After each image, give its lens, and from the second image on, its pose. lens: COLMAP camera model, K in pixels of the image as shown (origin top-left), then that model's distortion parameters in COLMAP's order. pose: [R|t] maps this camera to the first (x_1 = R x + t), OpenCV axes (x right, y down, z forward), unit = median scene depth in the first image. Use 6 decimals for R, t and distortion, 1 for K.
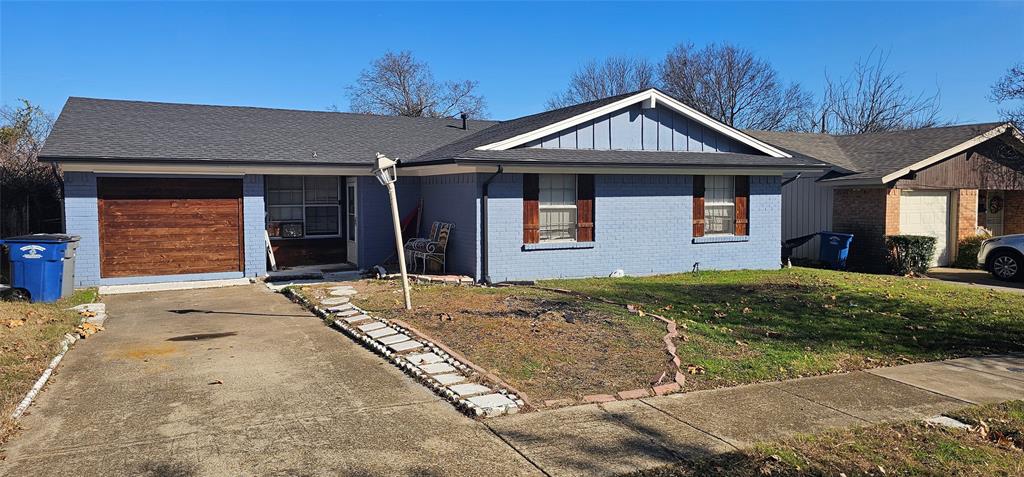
lens RADIAL K [[673.6, 0, 516.6], [0, 673.6, 213.0], [0, 0, 1]] dist [0.042066, -0.049601]
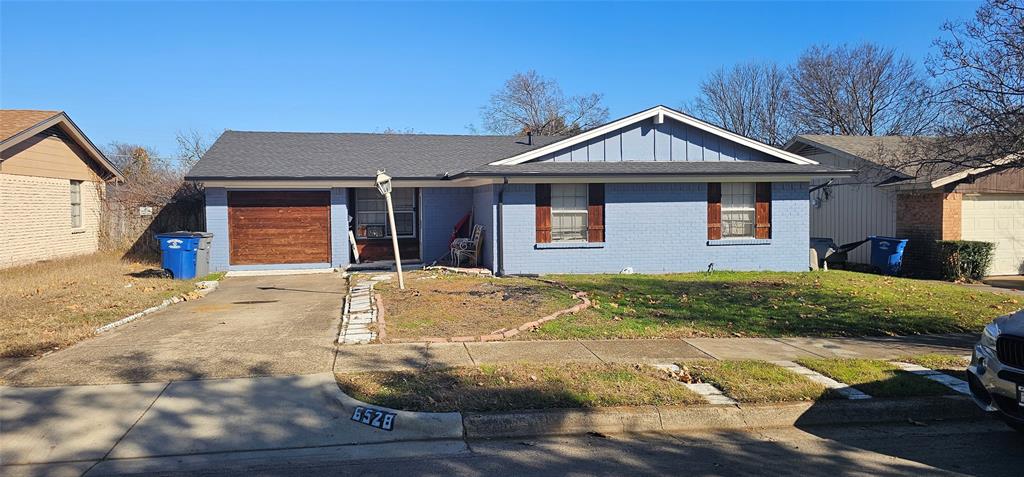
lens RADIAL K [[673.6, 0, 516.6], [0, 673.6, 213.0], [0, 0, 1]] dist [0.042066, -0.049601]
pose [[0.964322, -0.002452, -0.264719, 0.274493], [-0.000917, 0.999920, -0.012604, 0.007495], [0.264729, 0.012398, 0.964243, -0.142034]]
